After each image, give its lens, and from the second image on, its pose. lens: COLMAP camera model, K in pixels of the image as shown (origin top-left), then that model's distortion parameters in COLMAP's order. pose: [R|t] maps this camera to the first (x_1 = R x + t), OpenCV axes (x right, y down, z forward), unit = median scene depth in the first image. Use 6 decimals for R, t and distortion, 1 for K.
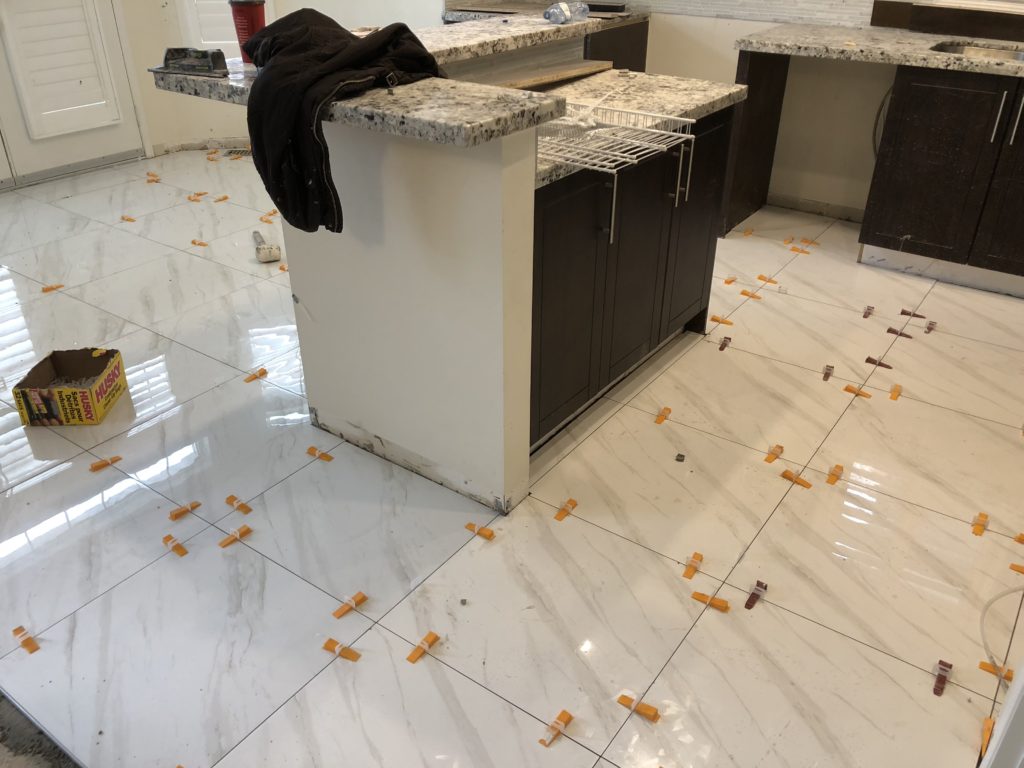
lens RADIAL K [[846.0, 0, 510.7], [0, 846.0, 391.0], [0, 0, 1]] dist [0.036934, -0.014625]
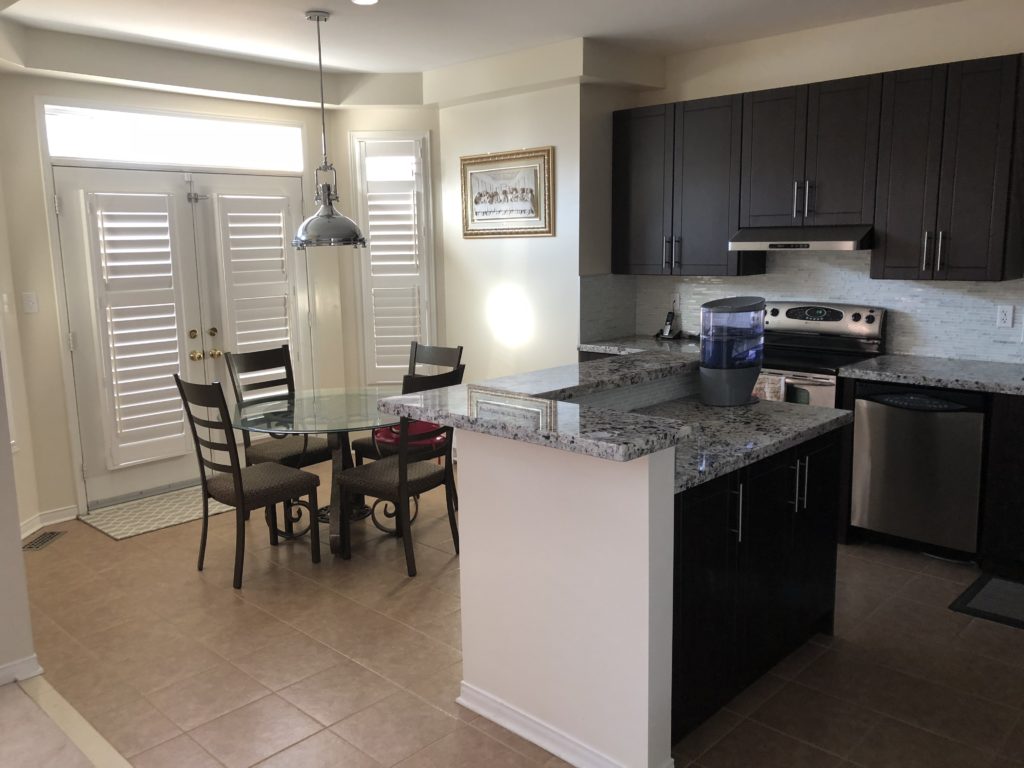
lens RADIAL K [[846.0, 0, 503.2], [0, 846.0, 381.7], [0, 0, 1]] dist [0.036934, -0.014625]
pose [[0.990326, 0.005559, -0.138651, -0.043748], [-0.053672, 0.936773, -0.345796, 0.042036], [0.127962, 0.349892, 0.928009, -0.203609]]
